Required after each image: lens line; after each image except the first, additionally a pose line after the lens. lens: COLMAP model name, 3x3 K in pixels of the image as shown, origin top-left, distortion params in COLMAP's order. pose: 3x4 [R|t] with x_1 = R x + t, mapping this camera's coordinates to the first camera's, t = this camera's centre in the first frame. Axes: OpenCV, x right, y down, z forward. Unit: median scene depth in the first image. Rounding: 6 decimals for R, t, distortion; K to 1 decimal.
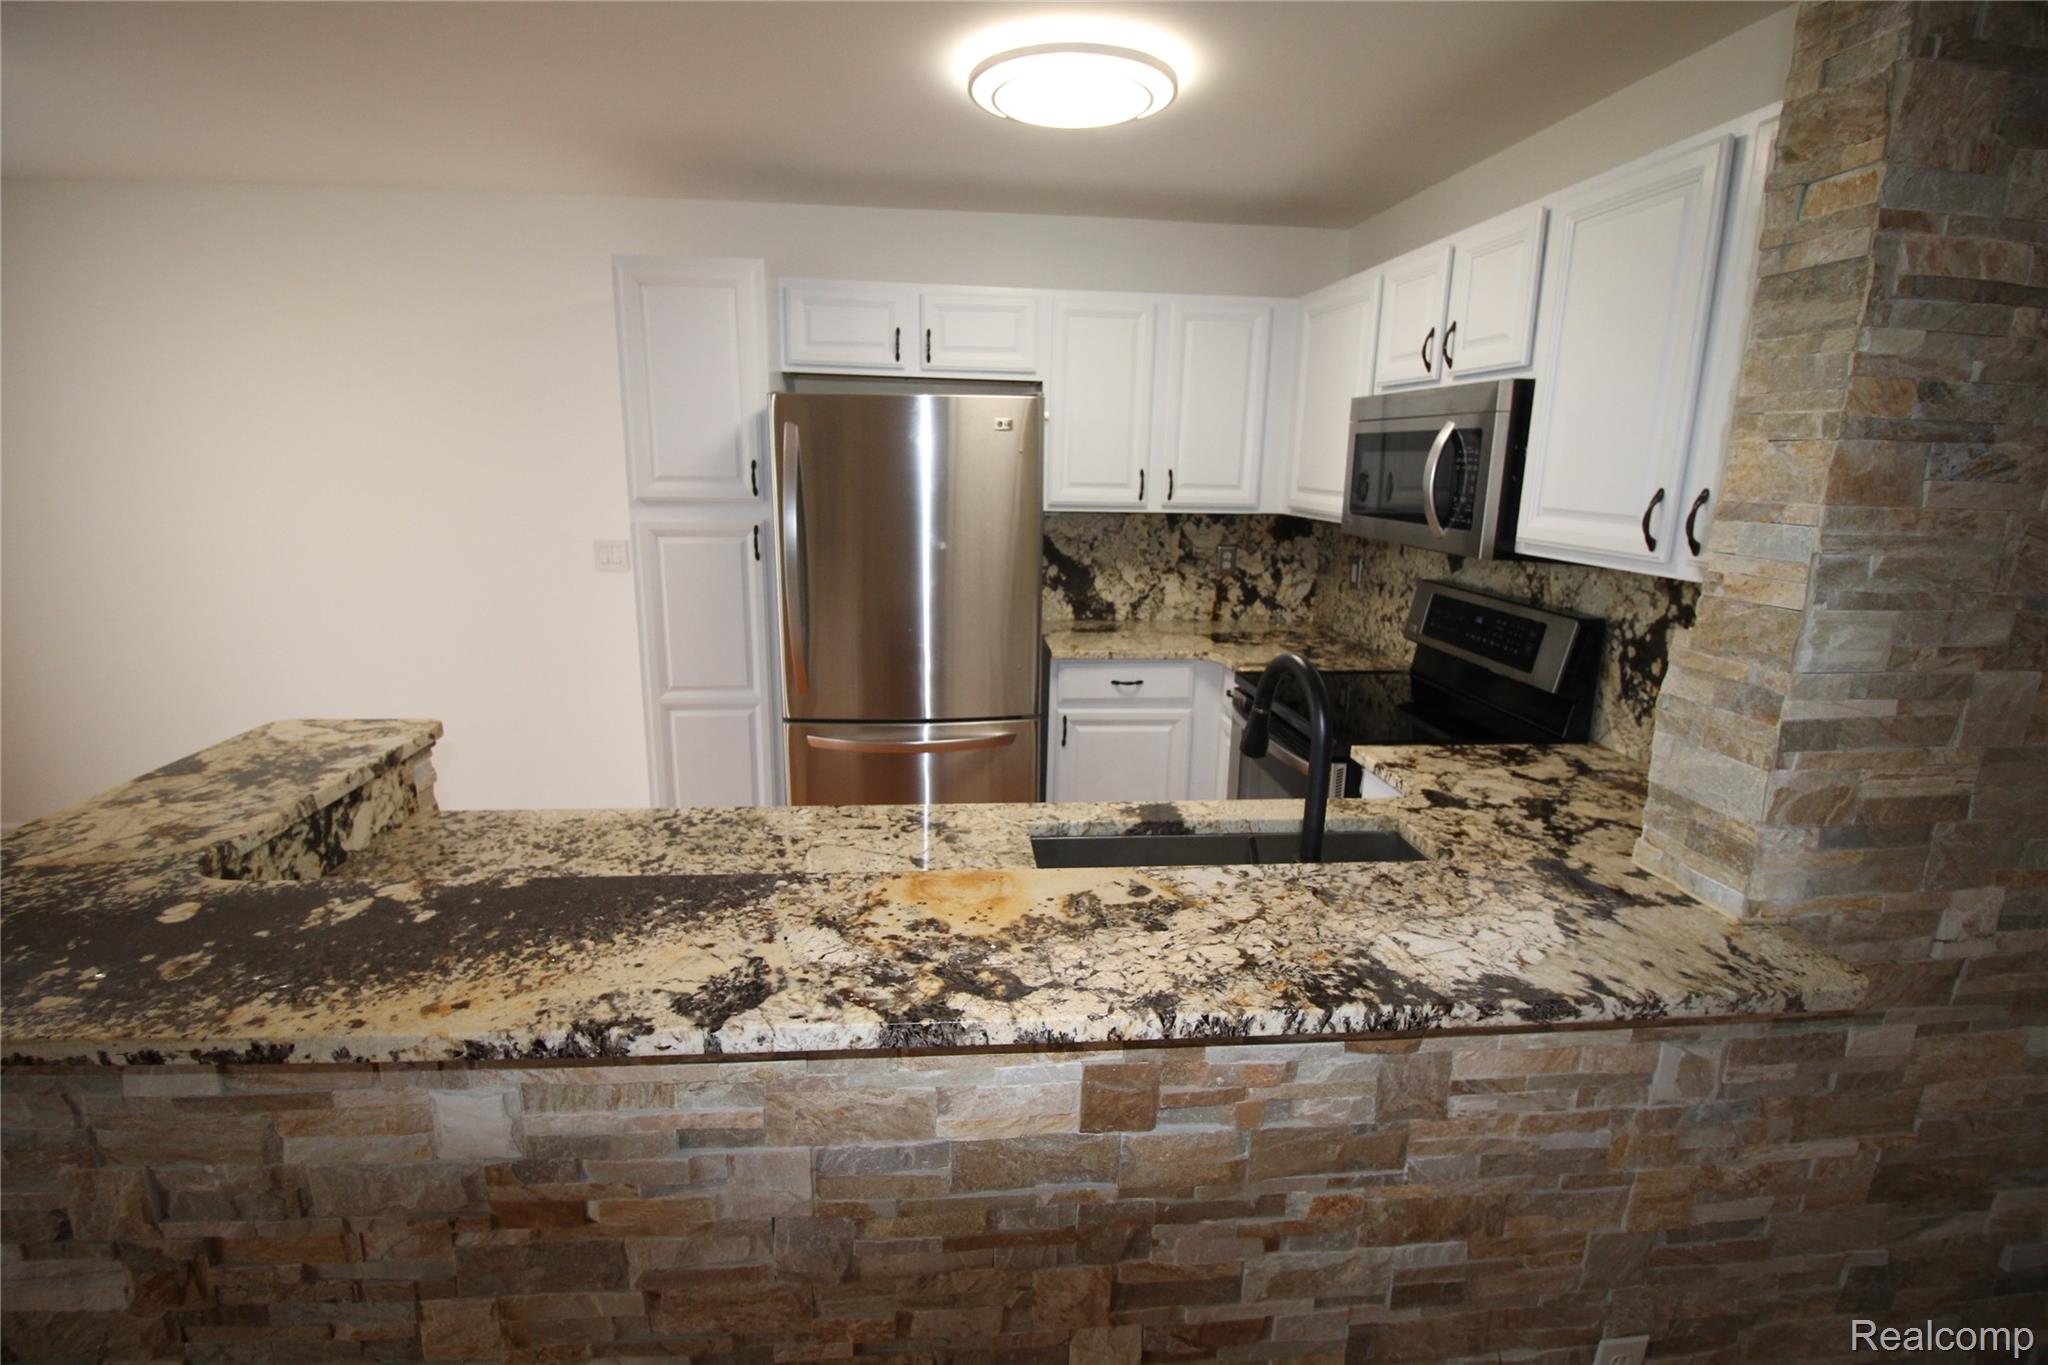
lens RADIAL K [[946.6, 0, 1024.4], [0, 946.6, 673.4], [0, 0, 1]] dist [-0.001119, -0.011685]
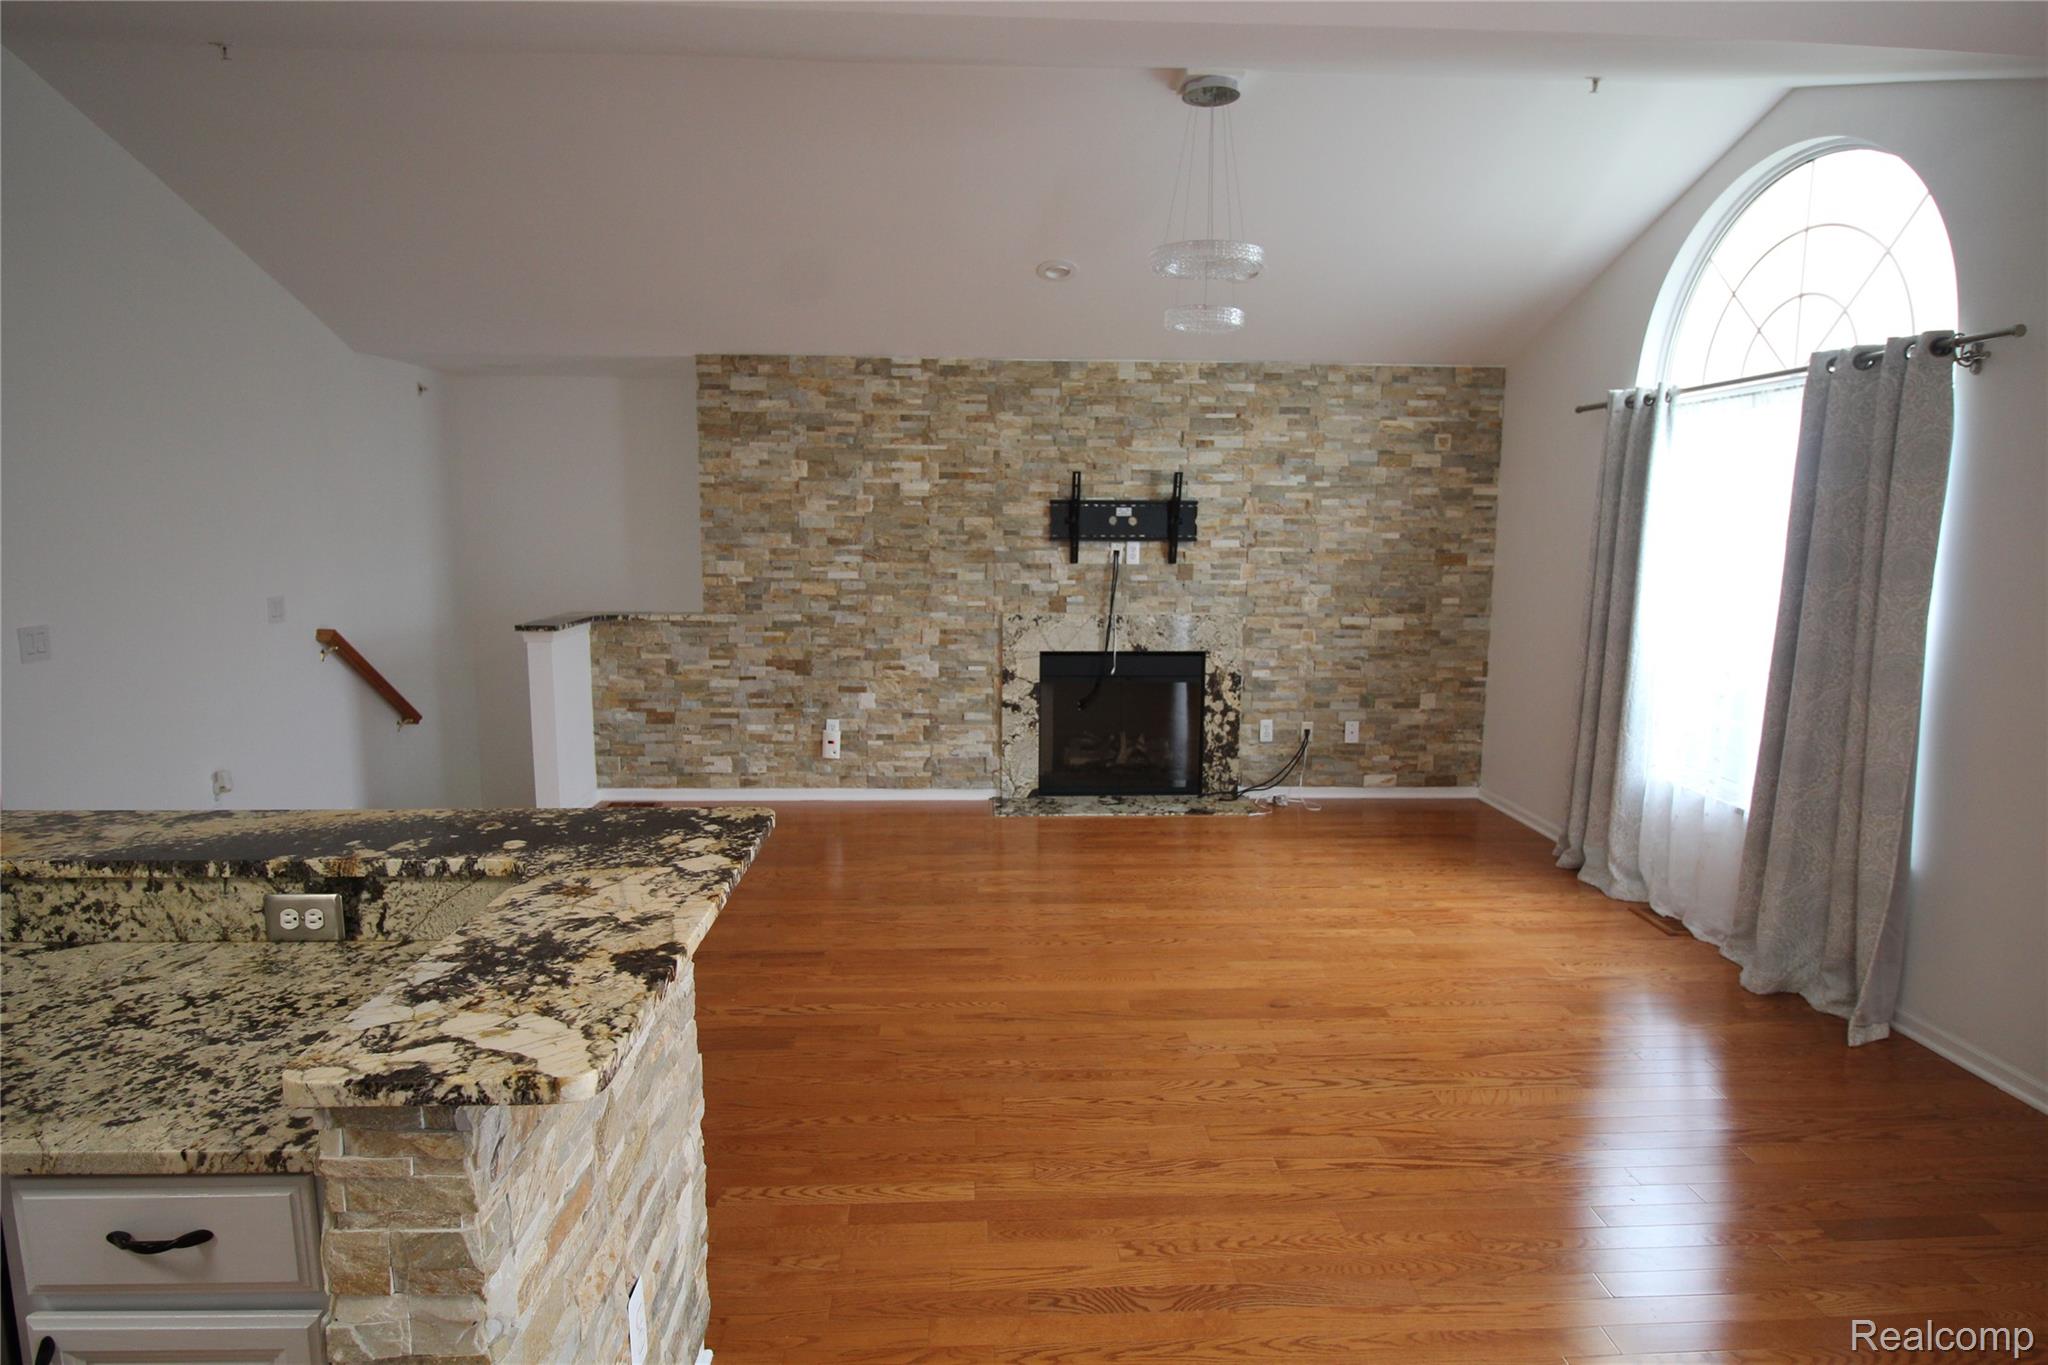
lens RADIAL K [[1110.9, 0, 1027.2], [0, 1110.9, 664.5], [0, 0, 1]] dist [0.005475, -0.012774]
pose [[-0.998425, -0.033034, 0.045345, -1.663992], [-0.015067, 0.936456, 0.350462, -0.603005], [-0.054041, 0.349226, -0.935479, 2.338725]]
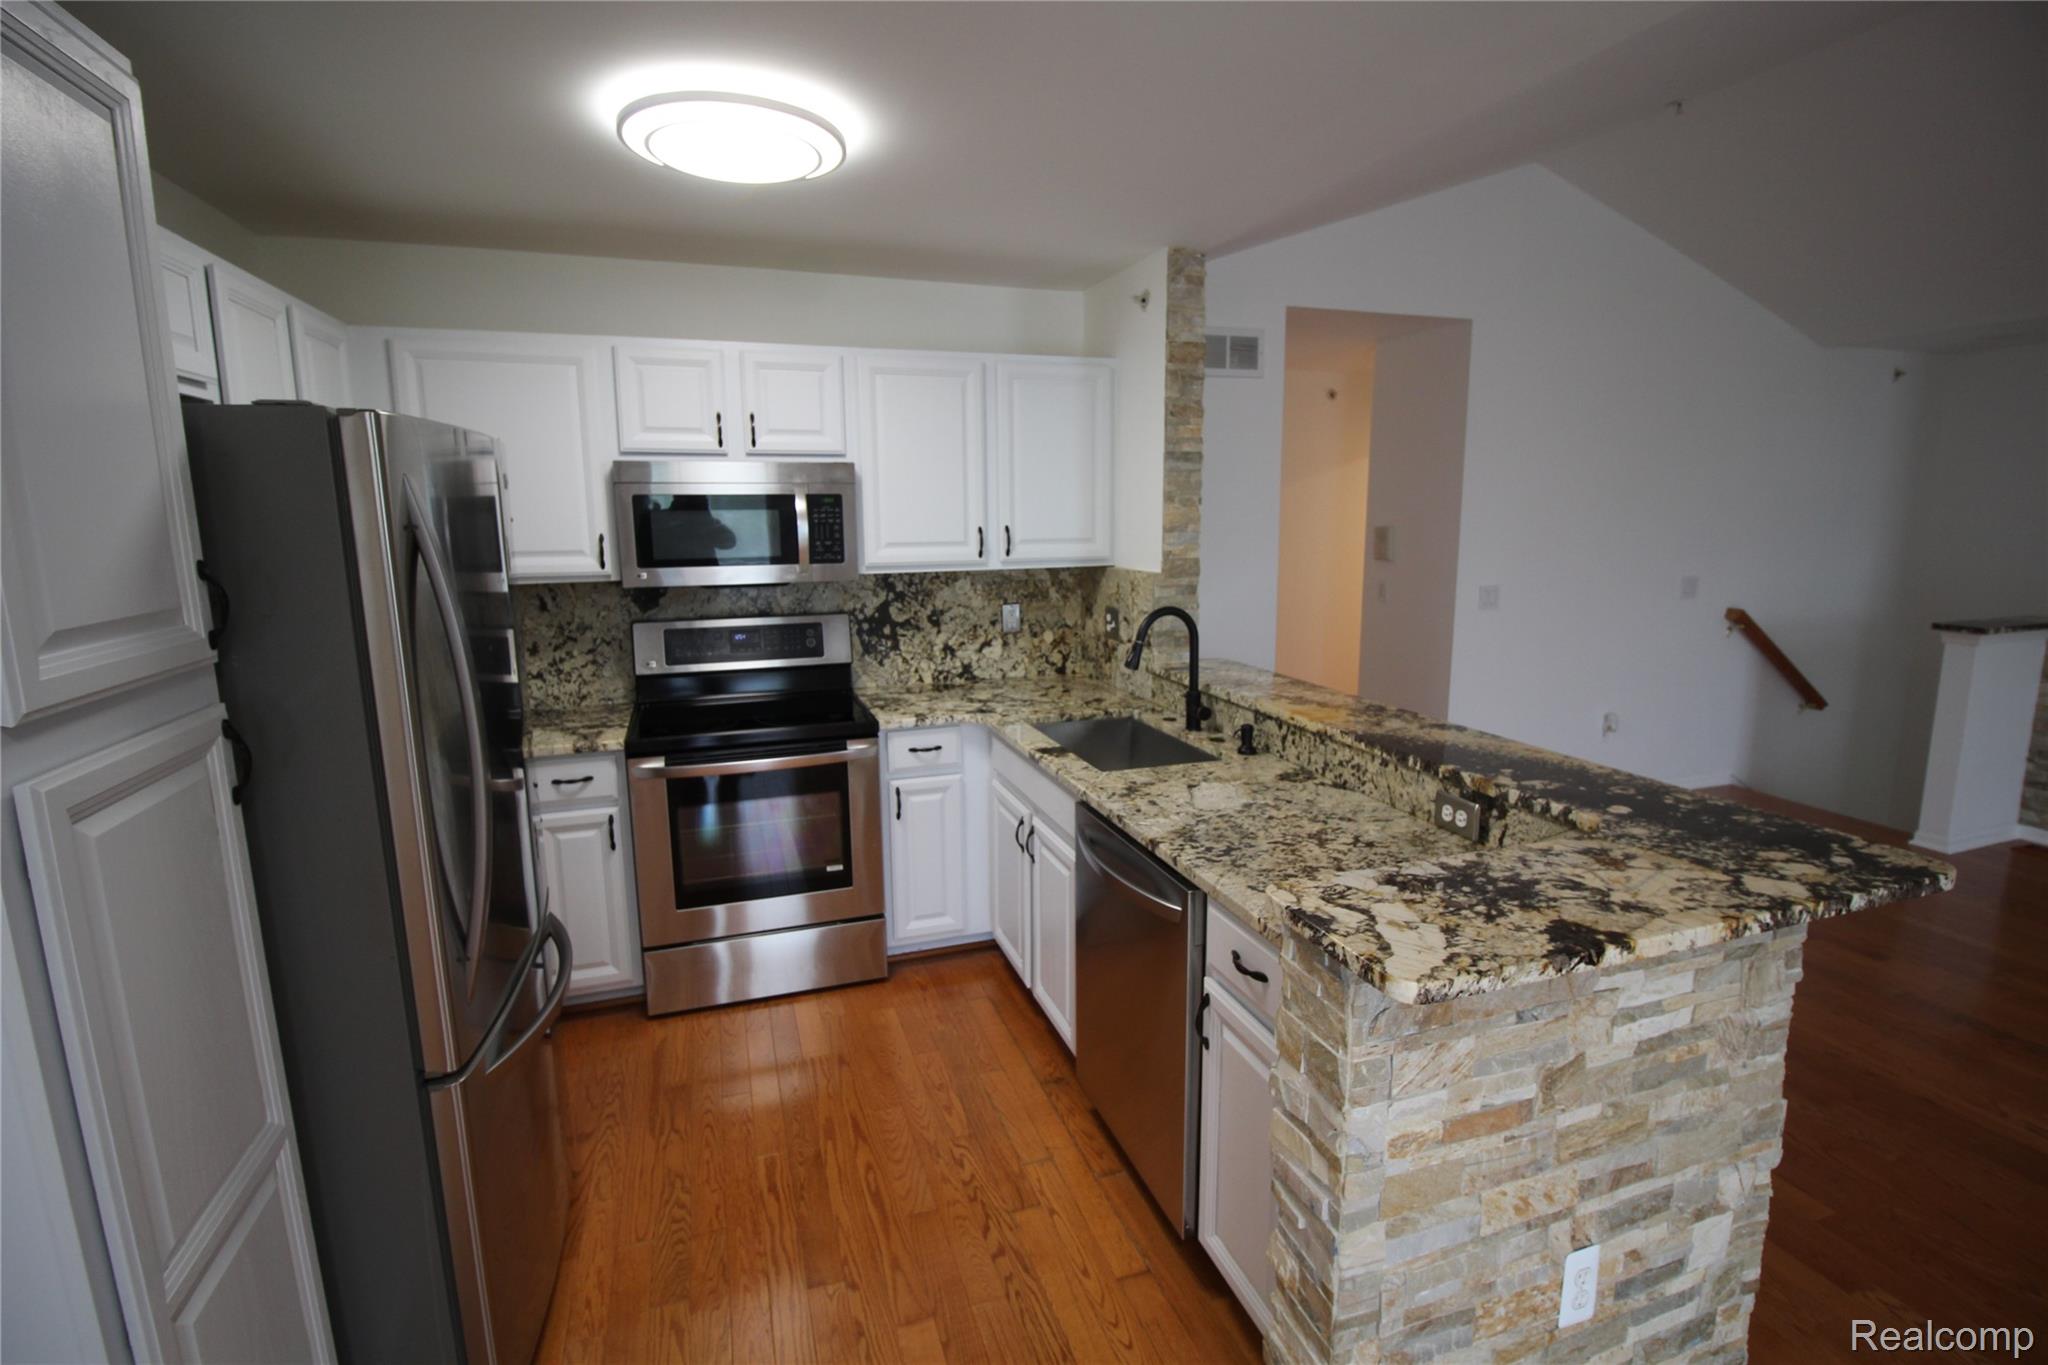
lens RADIAL K [[946.6, 0, 1026.2], [0, 946.6, 671.6], [0, 0, 1]] dist [-0.001119, -0.011685]
pose [[-0.226087, -0.180344, 0.957267, -2.018770], [0.222701, 0.947117, 0.231029, -0.525200], [-0.948308, 0.265417, -0.173968, 2.023168]]
